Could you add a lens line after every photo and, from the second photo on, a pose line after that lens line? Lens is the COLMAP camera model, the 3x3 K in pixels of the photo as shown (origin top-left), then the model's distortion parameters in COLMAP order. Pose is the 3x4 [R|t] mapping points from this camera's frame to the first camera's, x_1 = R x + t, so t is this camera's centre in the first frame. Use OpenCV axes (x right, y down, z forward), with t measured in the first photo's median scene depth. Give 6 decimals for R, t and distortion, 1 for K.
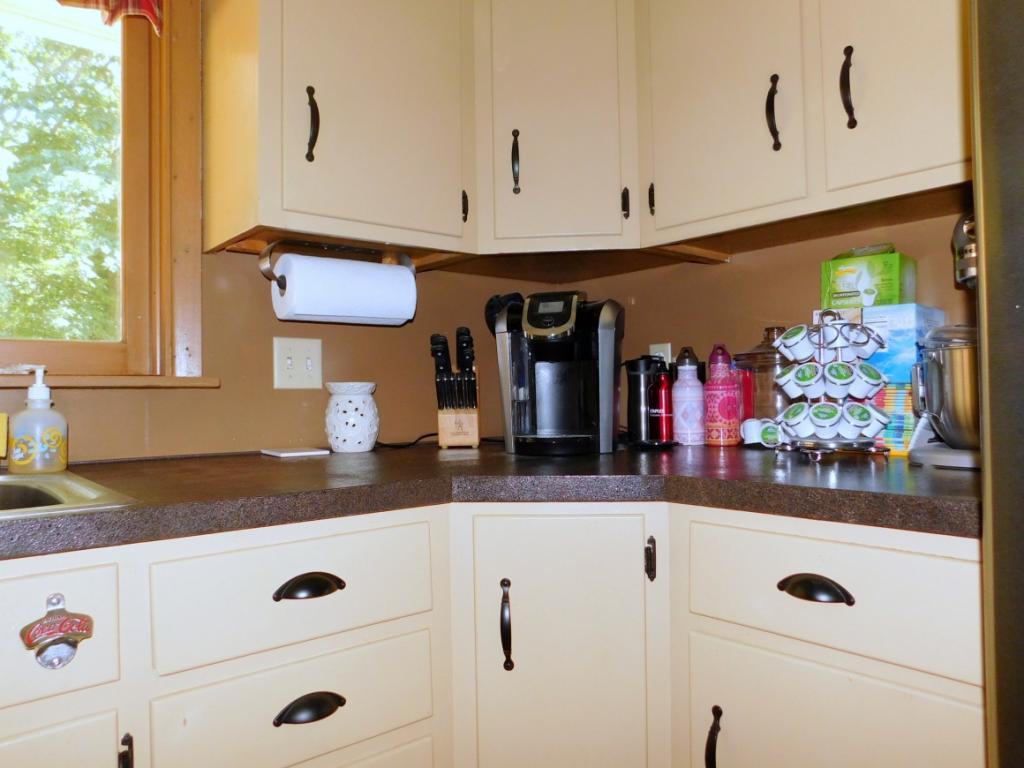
lens RADIAL K [[744.3, 0, 512.0], [0, 744.3, 384.0], [0, 0, 1]] dist [-0.046295, 0.004378]
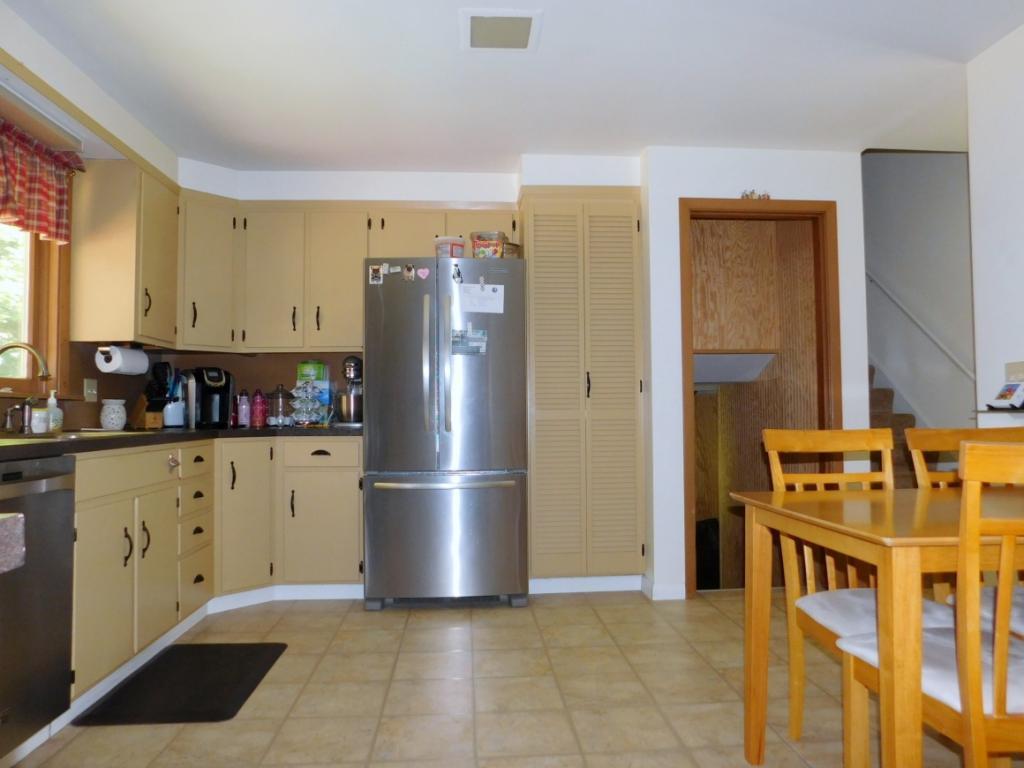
lens RADIAL K [[686.4, 0, 512.0], [0, 686.4, 384.0], [0, 0, 1]] dist [-0.092747, 0.074142]
pose [[0.600158, 0.044558, 0.798639, -1.220152], [-0.014299, 0.998885, -0.044985, 0.027422], [-0.799753, 0.015579, 0.600127, -1.308346]]
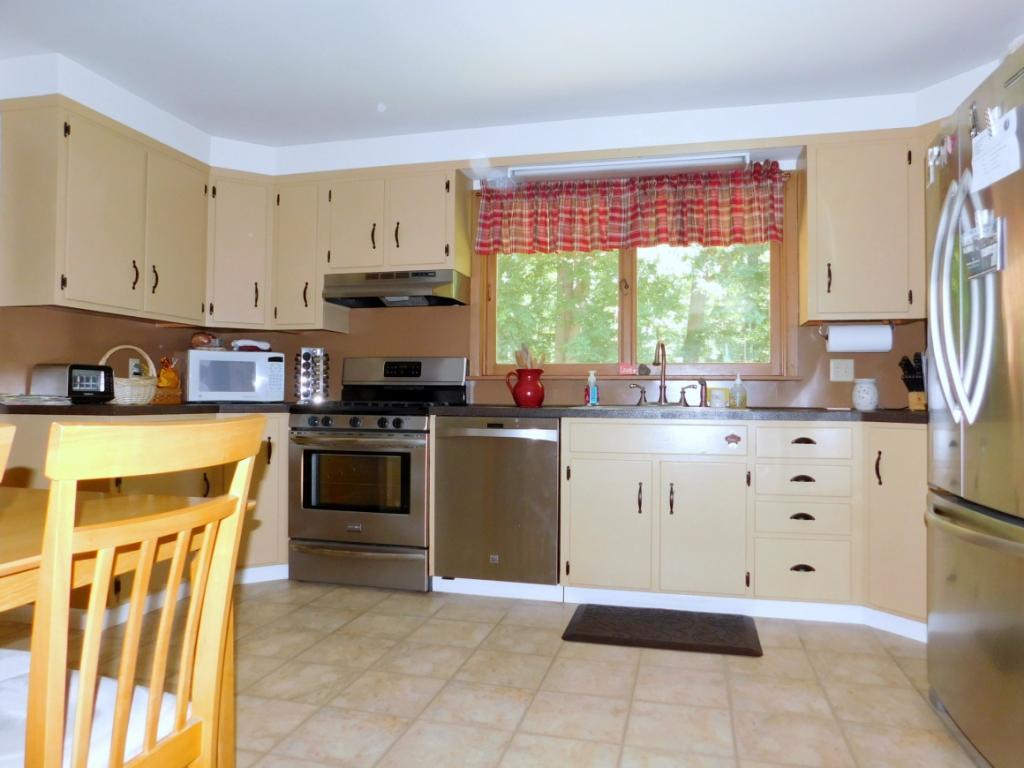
lens RADIAL K [[686.4, 0, 512.0], [0, 686.4, 384.0], [0, 0, 1]] dist [-0.092747, 0.074142]
pose [[0.578135, 0.002032, -0.815939, 0.875757], [-0.005943, 0.999981, -0.001721, 0.025097], [0.815920, 0.005845, 0.578136, -1.098778]]
